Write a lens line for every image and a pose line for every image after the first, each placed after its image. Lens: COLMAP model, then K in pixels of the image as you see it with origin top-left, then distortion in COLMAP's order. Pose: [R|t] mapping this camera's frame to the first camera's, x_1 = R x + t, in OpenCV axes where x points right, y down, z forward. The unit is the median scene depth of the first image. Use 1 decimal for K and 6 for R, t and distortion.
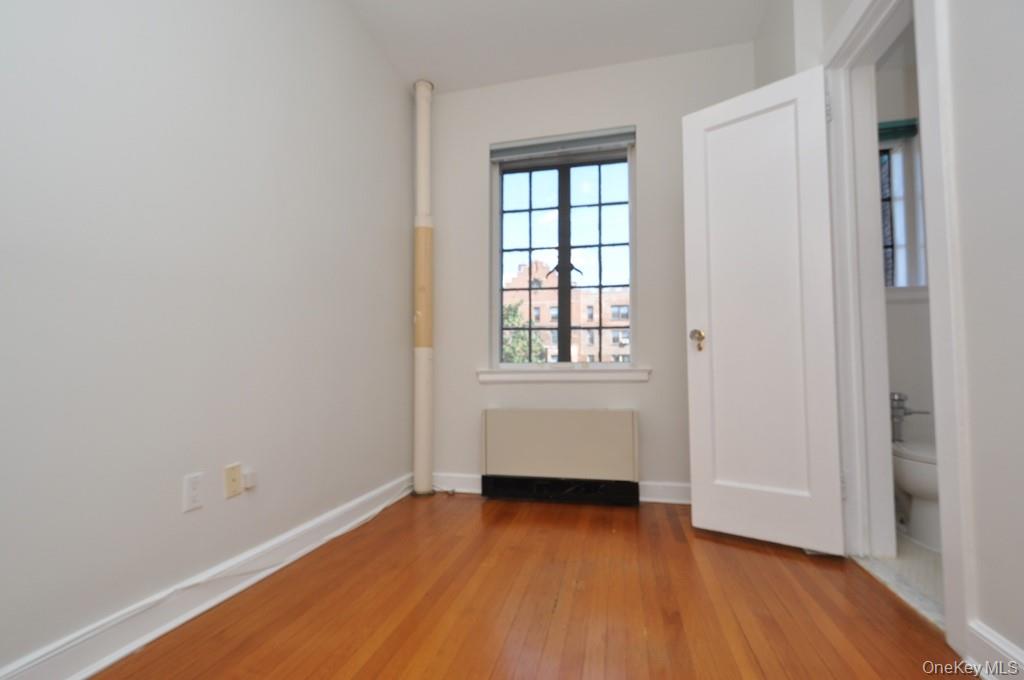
lens RADIAL K [[447.4, 0, 483.3], [0, 447.4, 348.5], [0, 0, 1]] dist [0.010209, -0.004701]
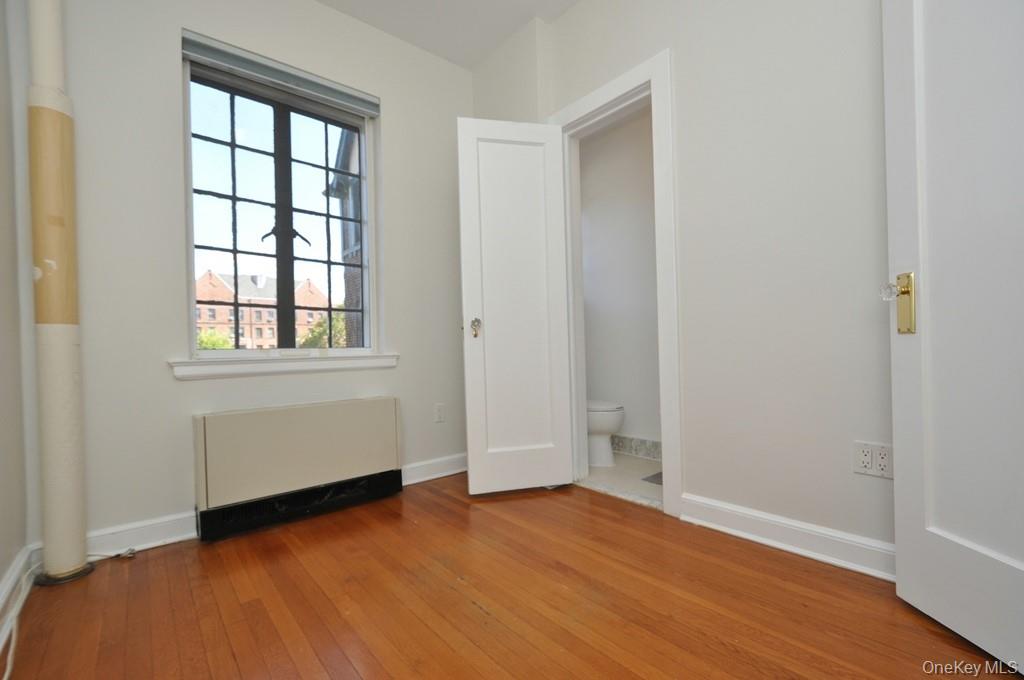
lens RADIAL K [[447.4, 0, 510.6], [0, 447.4, 349.5], [0, 0, 1]] dist [0.010209, -0.004701]
pose [[0.587564, -0.008766, 0.809130, -0.267378], [-0.021134, 0.999434, 0.026174, 0.003153], [-0.808902, -0.032480, 0.587046, 0.198883]]
